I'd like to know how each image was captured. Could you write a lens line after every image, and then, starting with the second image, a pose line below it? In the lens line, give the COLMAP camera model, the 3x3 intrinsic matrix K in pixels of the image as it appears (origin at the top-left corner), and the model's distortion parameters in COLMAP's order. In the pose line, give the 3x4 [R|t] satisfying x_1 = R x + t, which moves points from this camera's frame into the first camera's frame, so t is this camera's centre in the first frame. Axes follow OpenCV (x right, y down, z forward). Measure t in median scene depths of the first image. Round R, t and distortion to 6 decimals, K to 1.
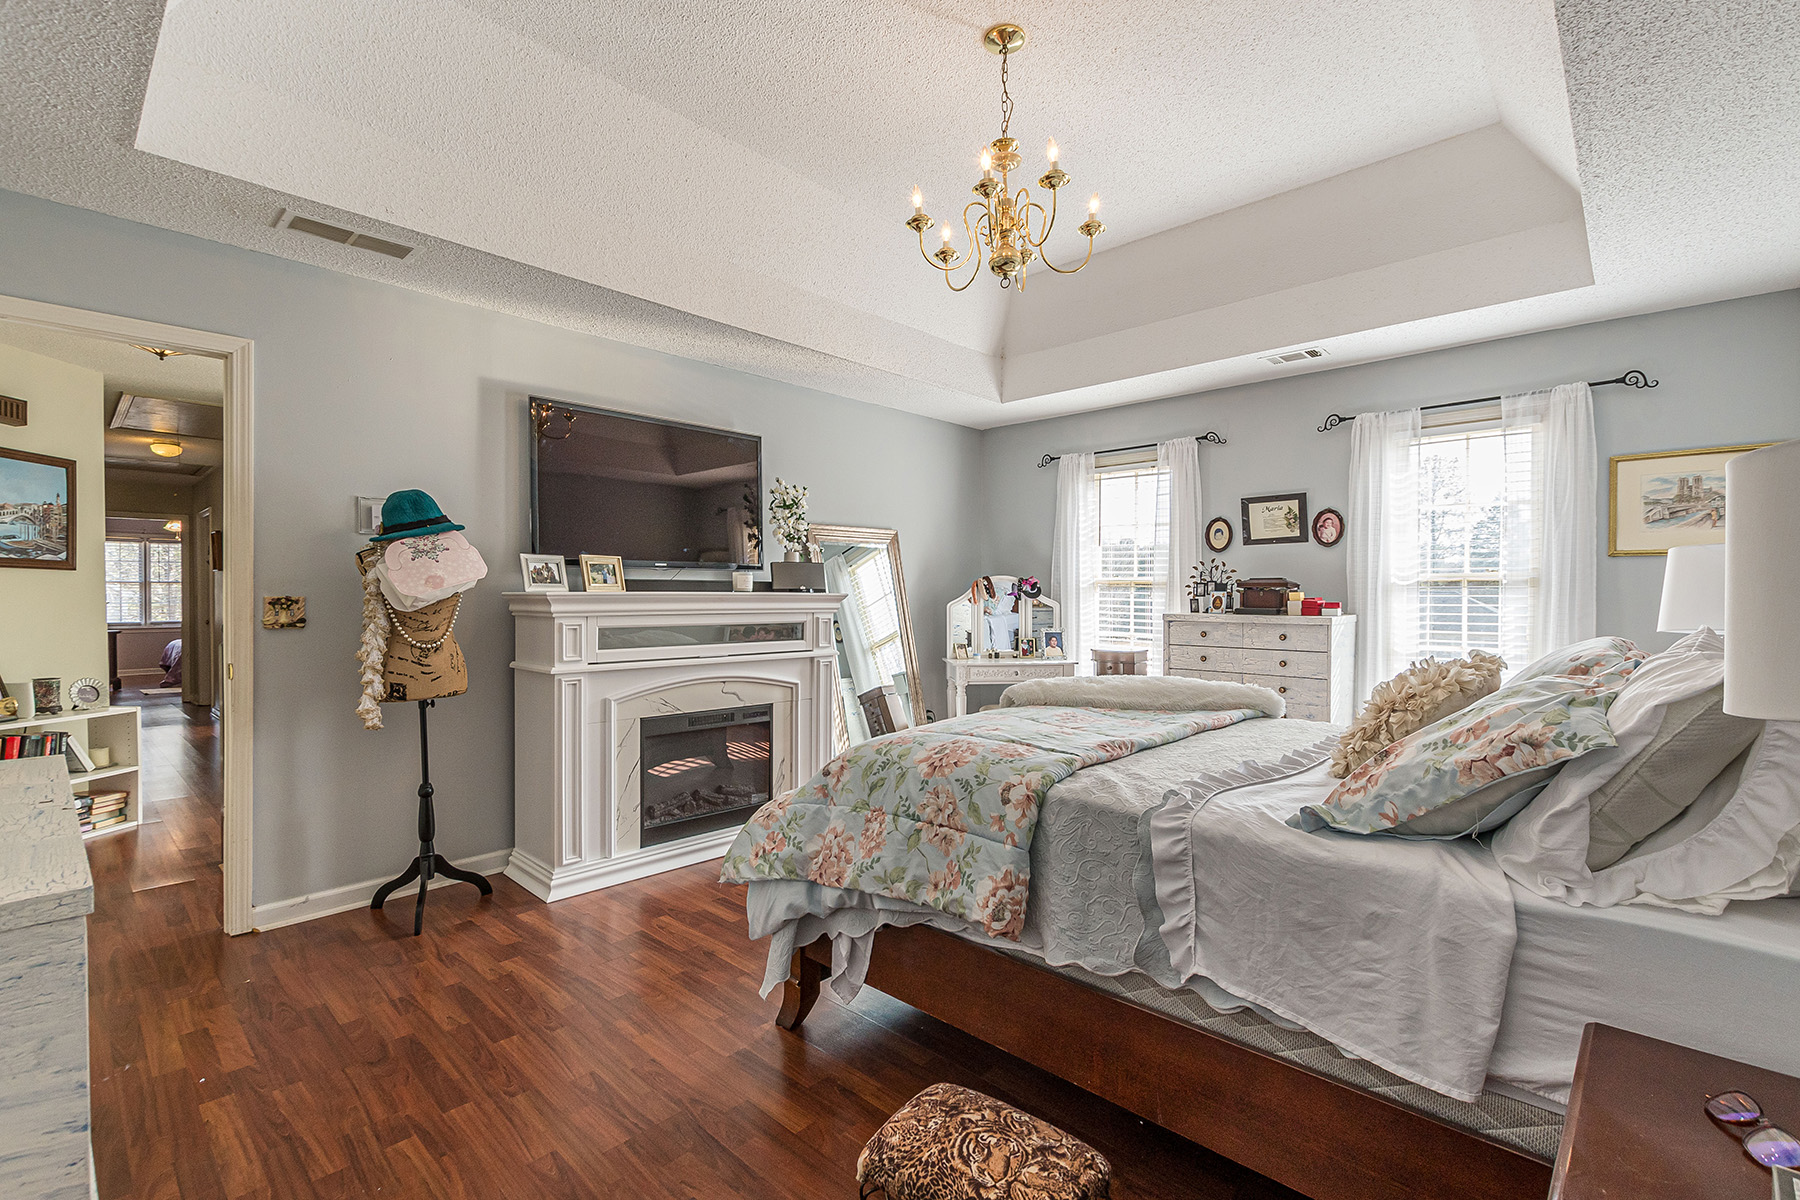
lens RADIAL K [[795.6, 0, 895.4], [0, 795.6, 594.5], [0, 0, 1]] dist [0.010498, -0.005229]
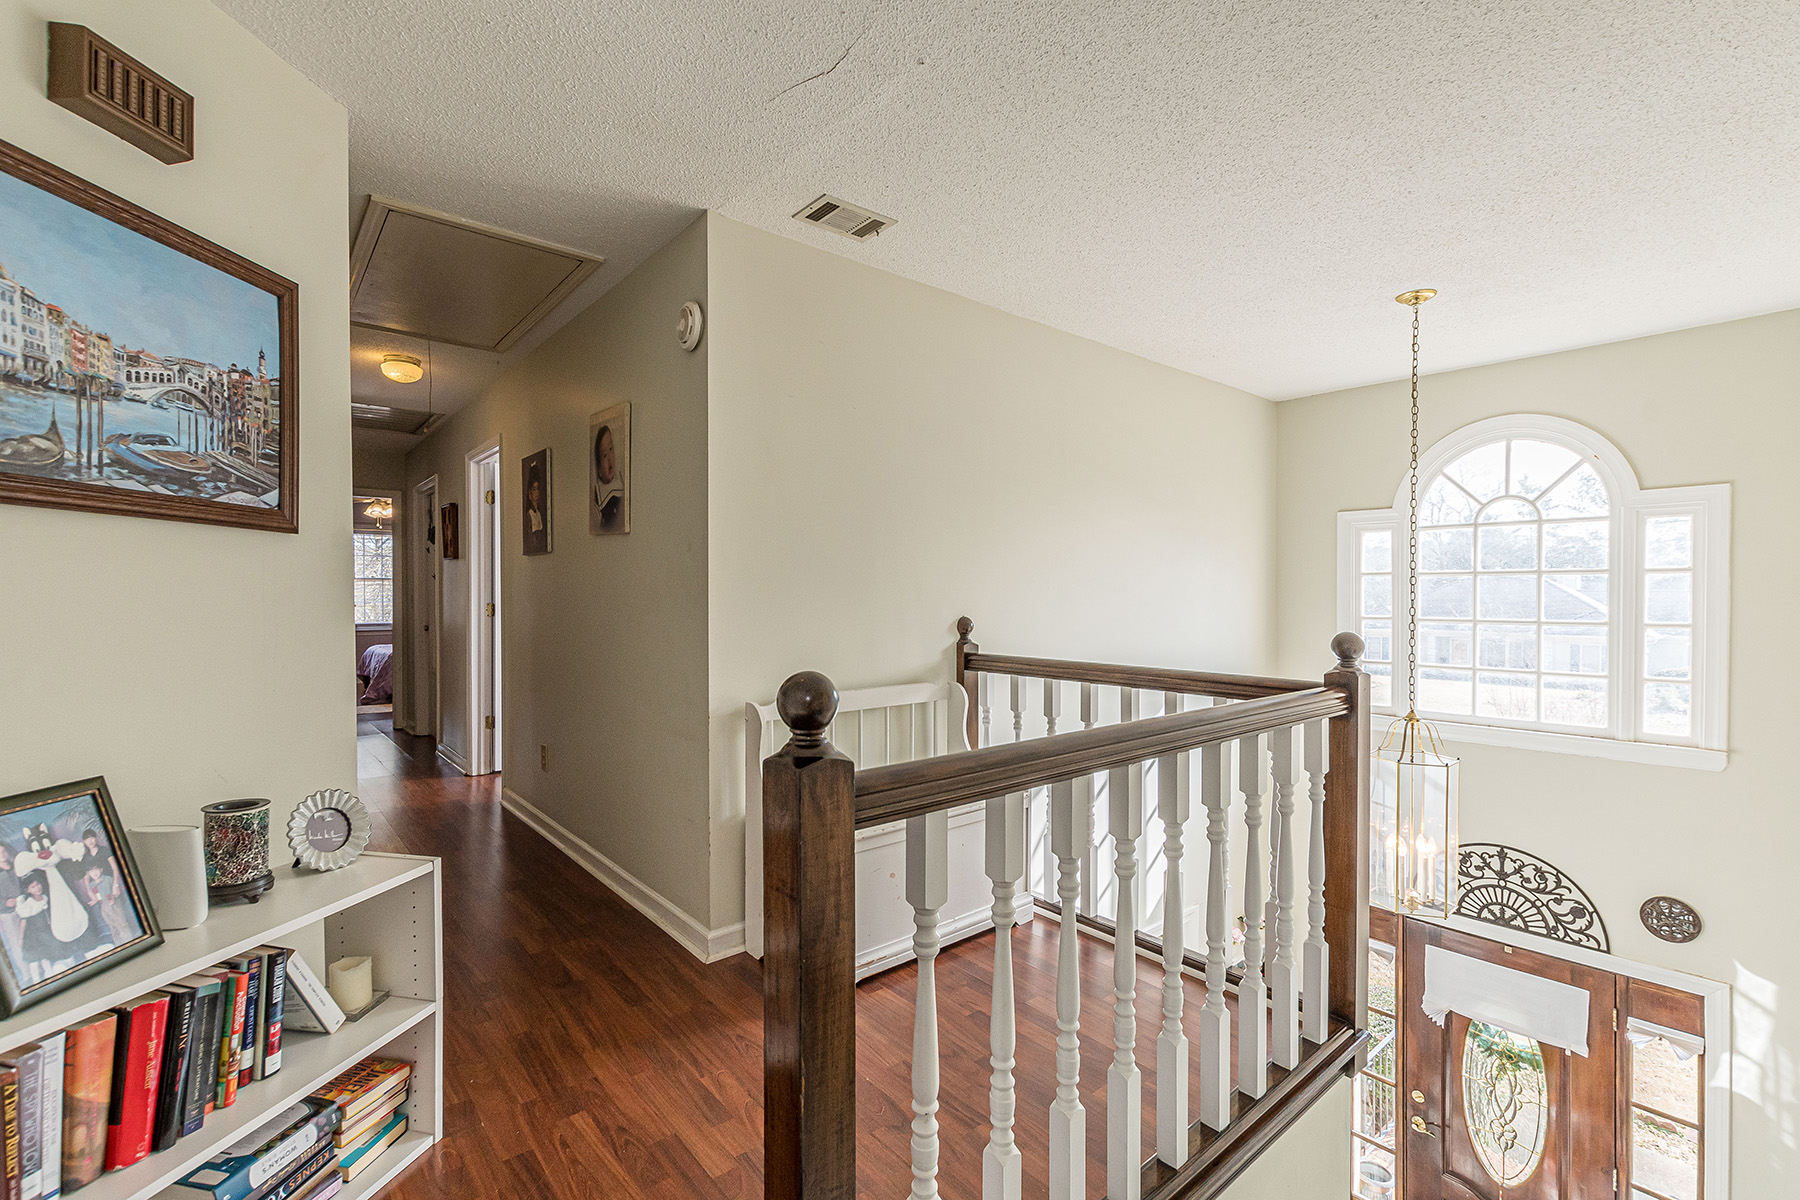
lens RADIAL K [[795.6, 0, 904.4], [0, 795.6, 599.4], [0, 0, 1]] dist [0.010498, -0.005229]
pose [[0.992438, 0.005640, -0.122615, -0.663789], [-0.005028, 0.999973, 0.005305, 0.002633], [0.122642, -0.004649, 0.992440, 0.627769]]
